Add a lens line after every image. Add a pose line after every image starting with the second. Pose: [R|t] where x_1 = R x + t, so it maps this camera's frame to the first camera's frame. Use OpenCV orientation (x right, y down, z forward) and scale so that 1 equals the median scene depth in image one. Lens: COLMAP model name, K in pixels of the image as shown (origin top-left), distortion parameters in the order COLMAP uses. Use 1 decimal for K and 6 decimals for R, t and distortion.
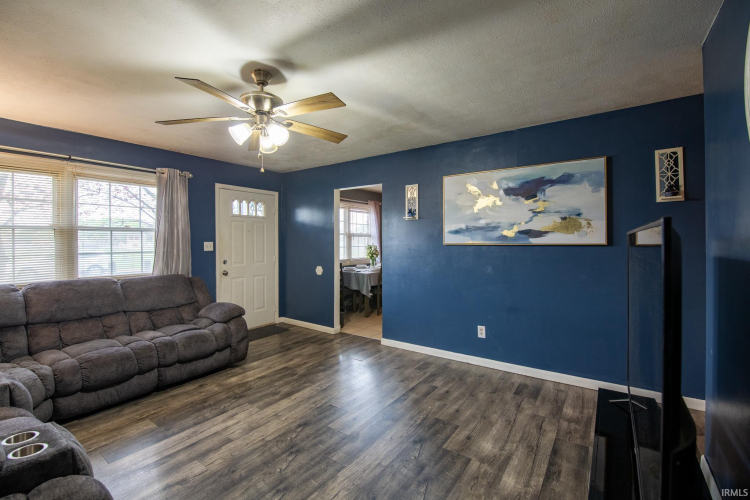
lens RADIAL K [[331.9, 0, 374.7], [0, 331.9, 247.2], [0, 0, 1]] dist [-0.014941, -0.000884]
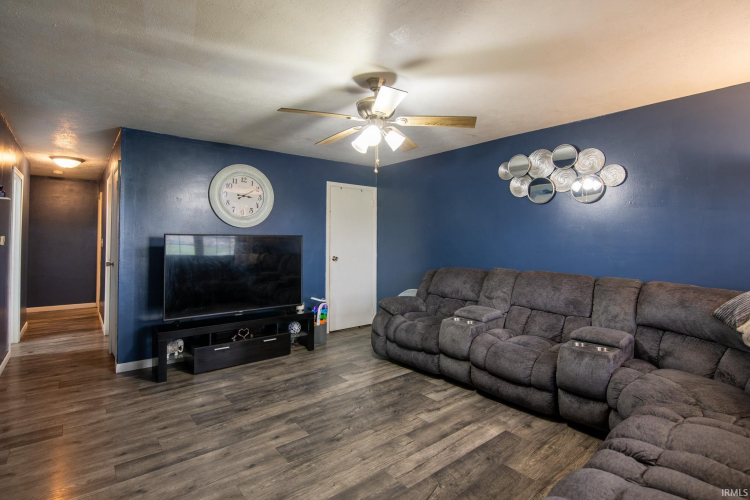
lens RADIAL K [[331.9, 0, 373.9], [0, 331.9, 247.8], [0, 0, 1]] dist [-0.014941, -0.000884]
pose [[-0.968357, -0.007470, 0.249458, -0.550634], [0.002850, 0.999156, 0.040986, -0.015615], [-0.249554, 0.040400, -0.967518, 1.854461]]
